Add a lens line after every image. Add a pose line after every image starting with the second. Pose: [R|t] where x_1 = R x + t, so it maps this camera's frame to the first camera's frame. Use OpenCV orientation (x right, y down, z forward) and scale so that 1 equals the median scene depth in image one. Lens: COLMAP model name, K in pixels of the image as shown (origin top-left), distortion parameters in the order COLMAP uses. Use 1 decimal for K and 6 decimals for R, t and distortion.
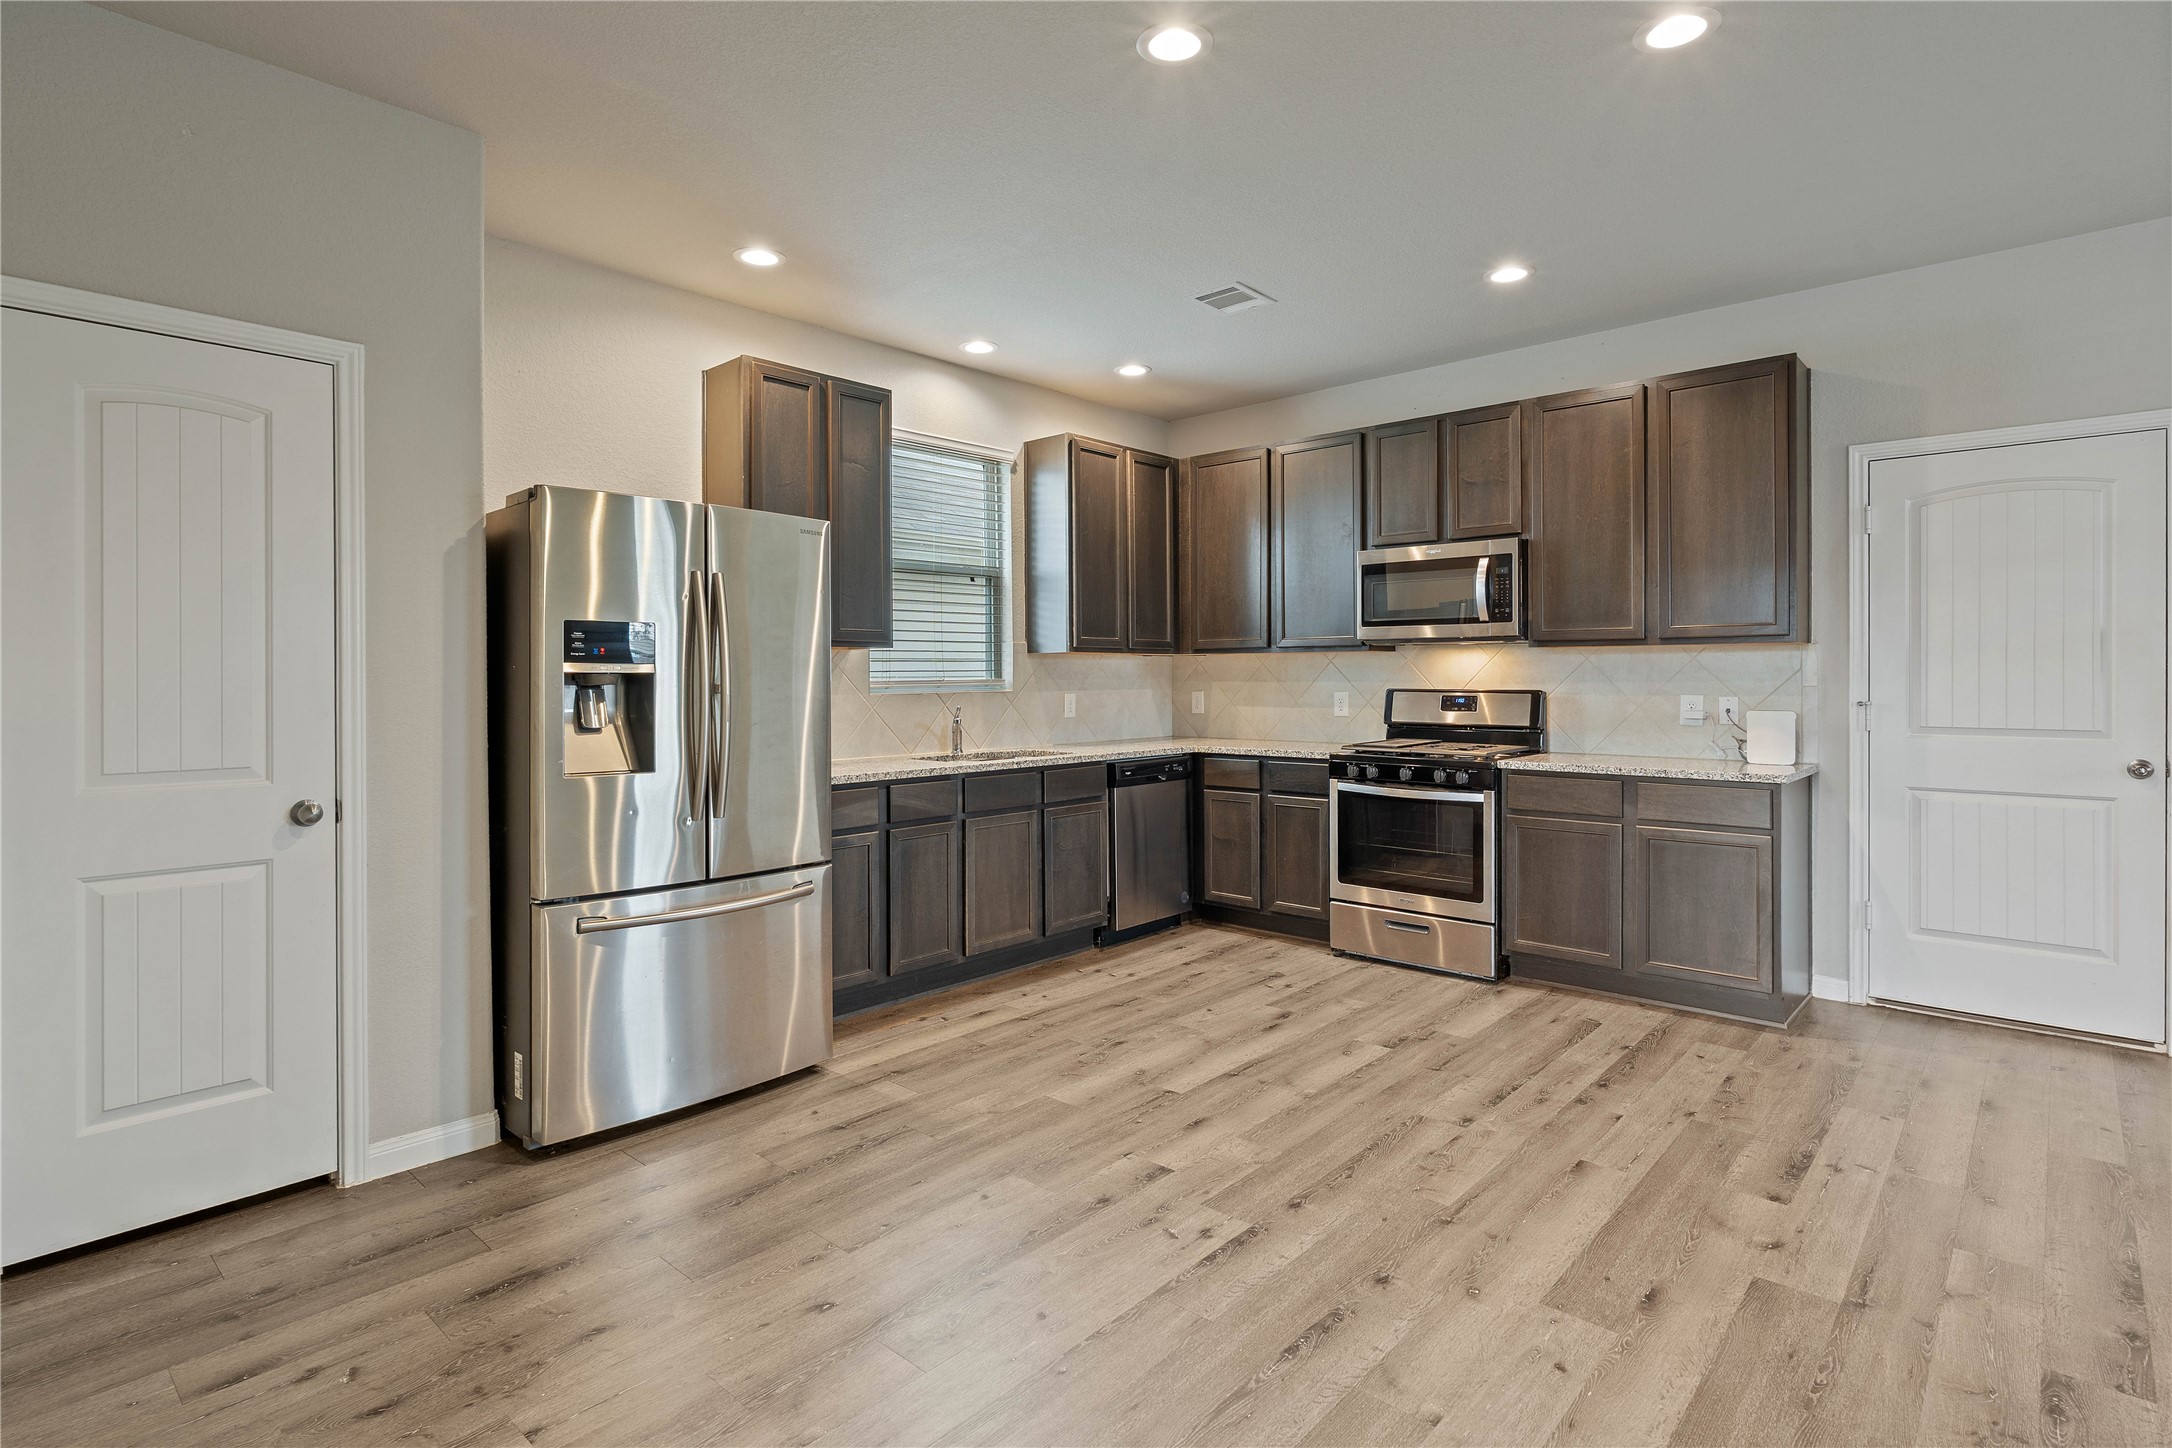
lens RADIAL K [[1083.3, 0, 1049.2], [0, 1083.3, 683.7], [0, 0, 1]] dist [-0.005561, 0.001011]
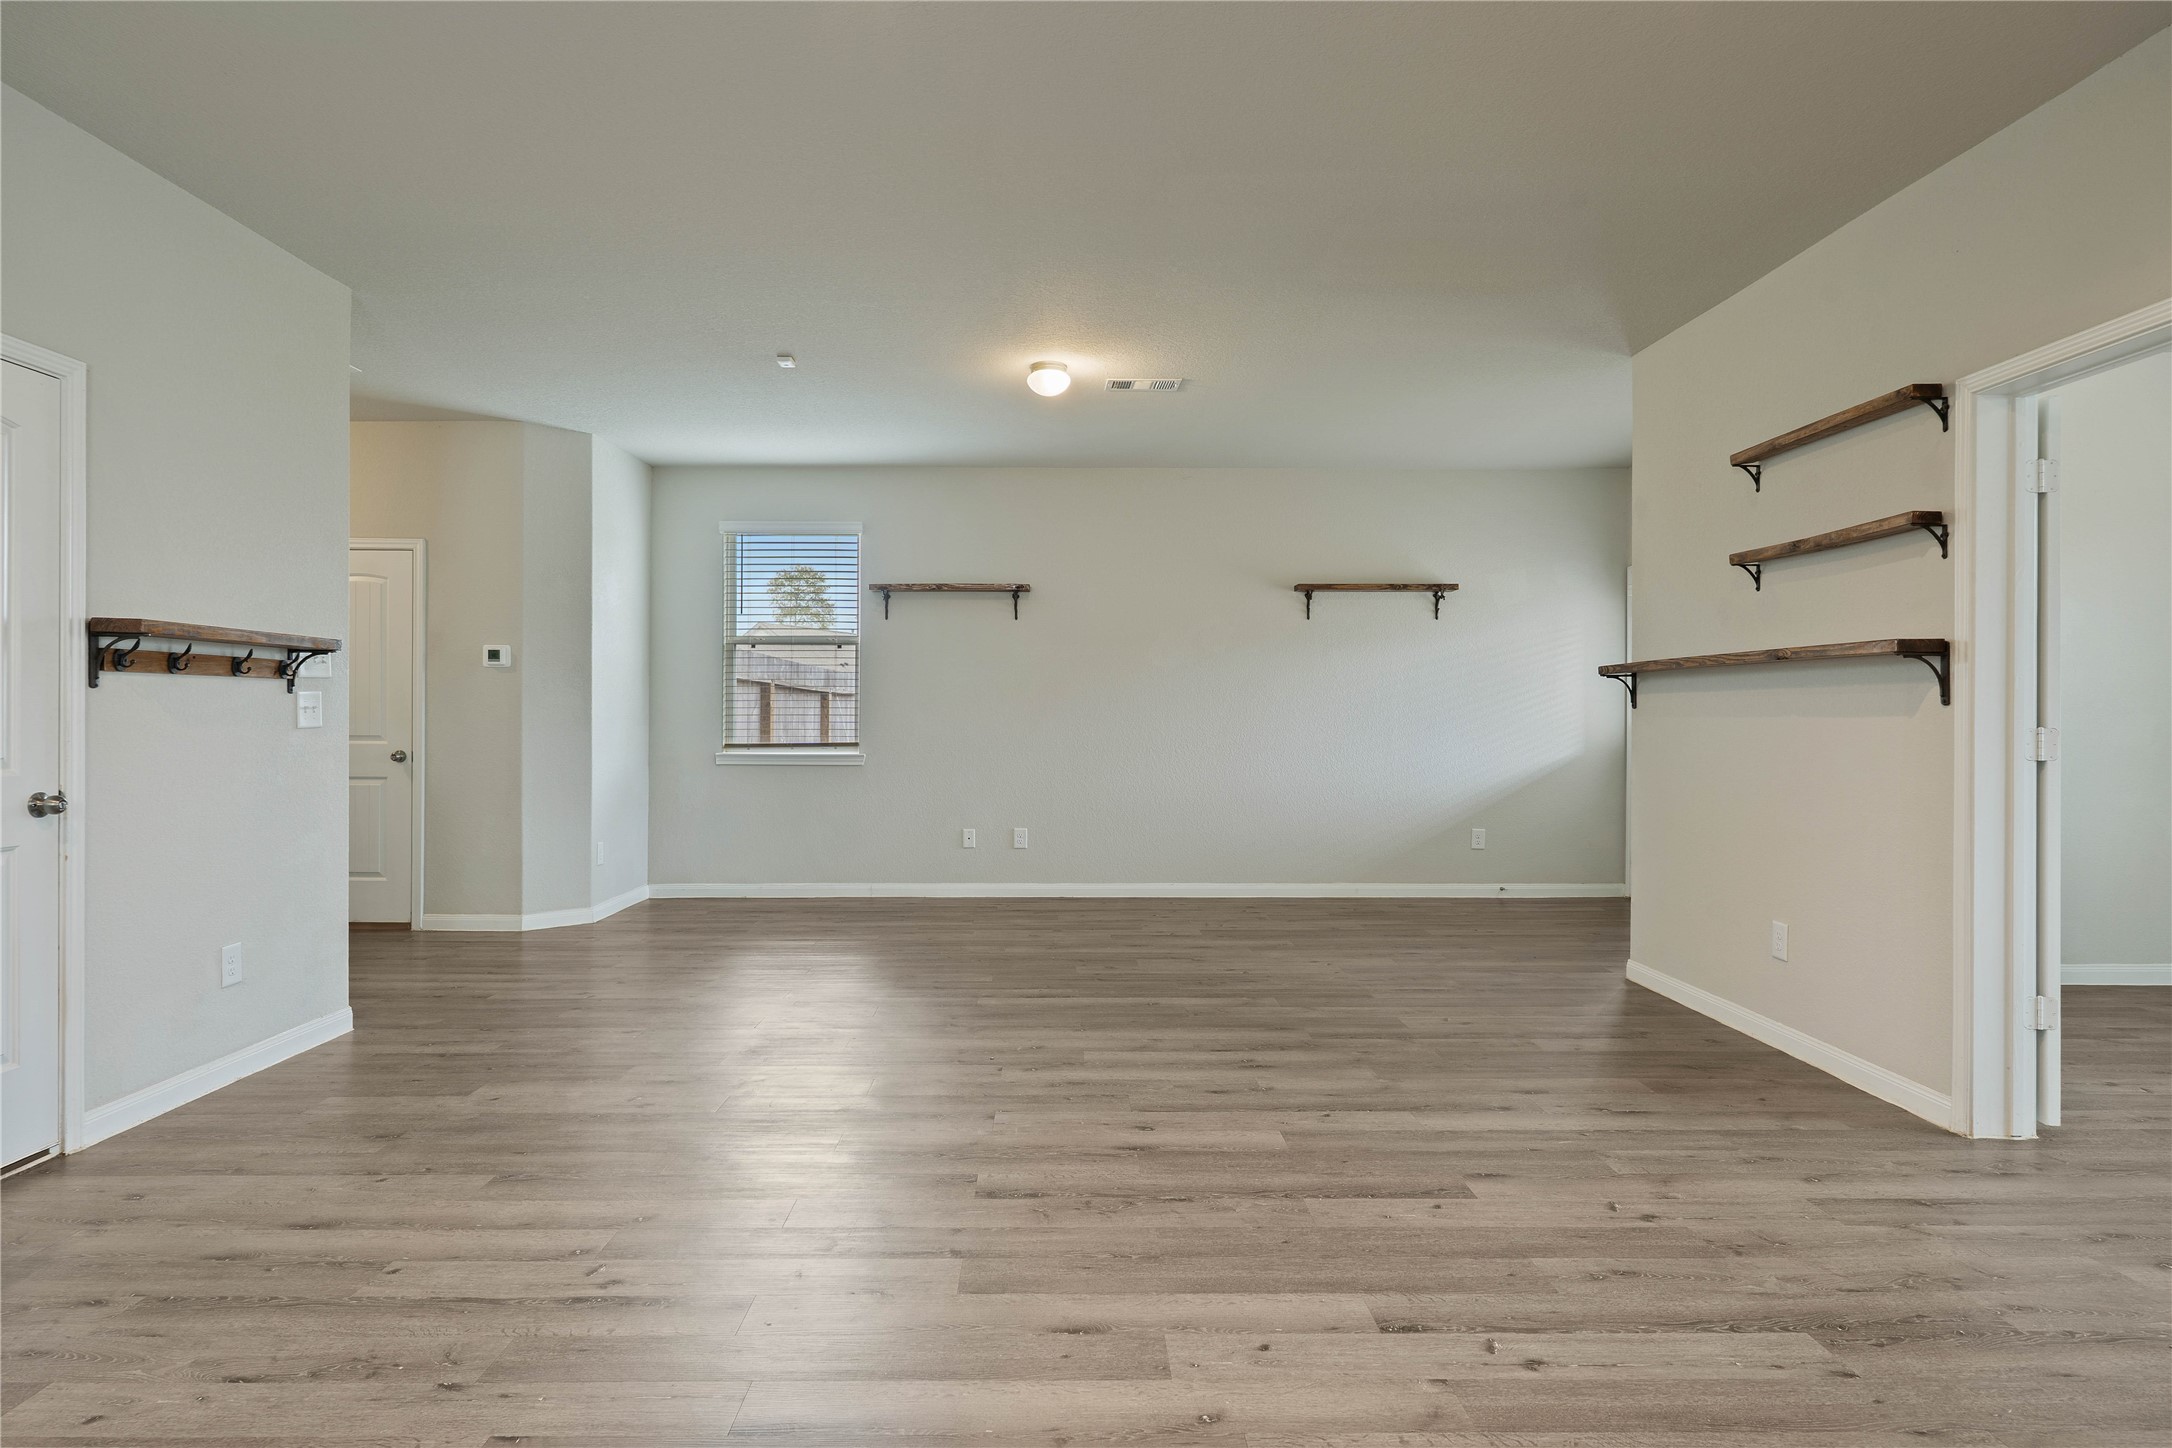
lens RADIAL K [[1116.2, 0, 1087.4], [0, 1116.2, 709.3], [0, 0, 1]] dist [-0.011739, 0.000024]
pose [[-0.701960, 0.008229, 0.712169, -0.077562], [0.005388, 0.999966, -0.006243, 0.018225], [-0.712196, -0.000545, -0.701980, 0.894119]]
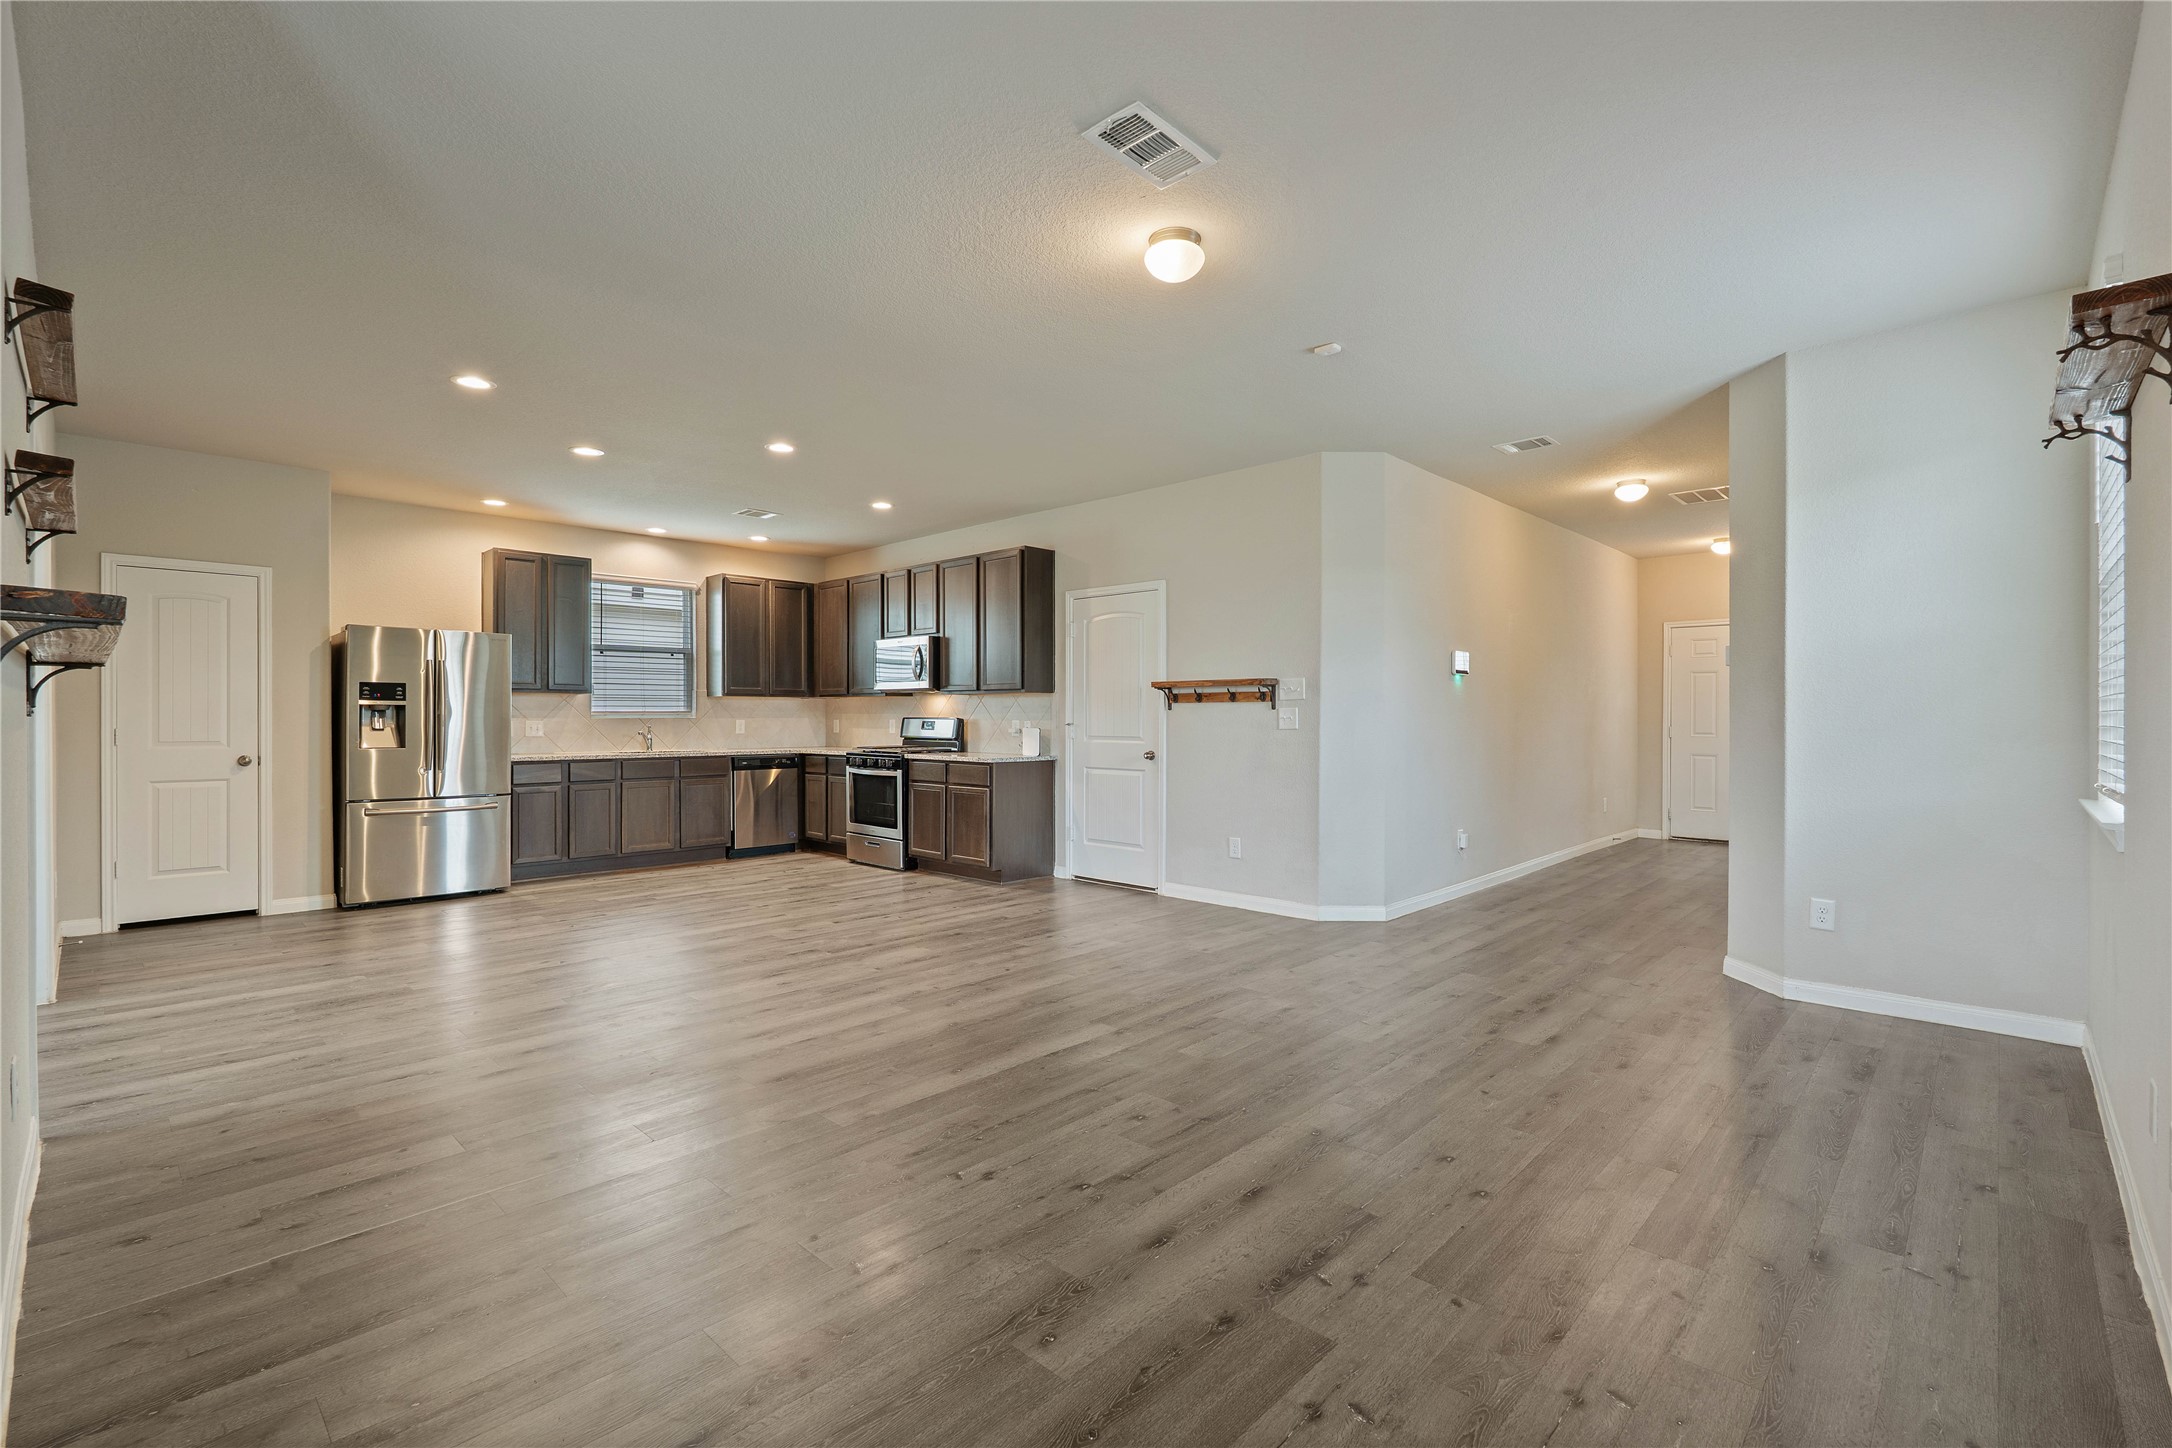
lens RADIAL K [[986.7, 0, 1088.2], [0, 986.7, 722.4], [0, 0, 1]] dist [-0.002370, 0.000135]
pose [[0.999883, 0.003741, -0.014826, 0.798761], [-0.003775, 0.999990, -0.002247, 0.019313], [0.014817, 0.002303, 0.999888, -0.766448]]
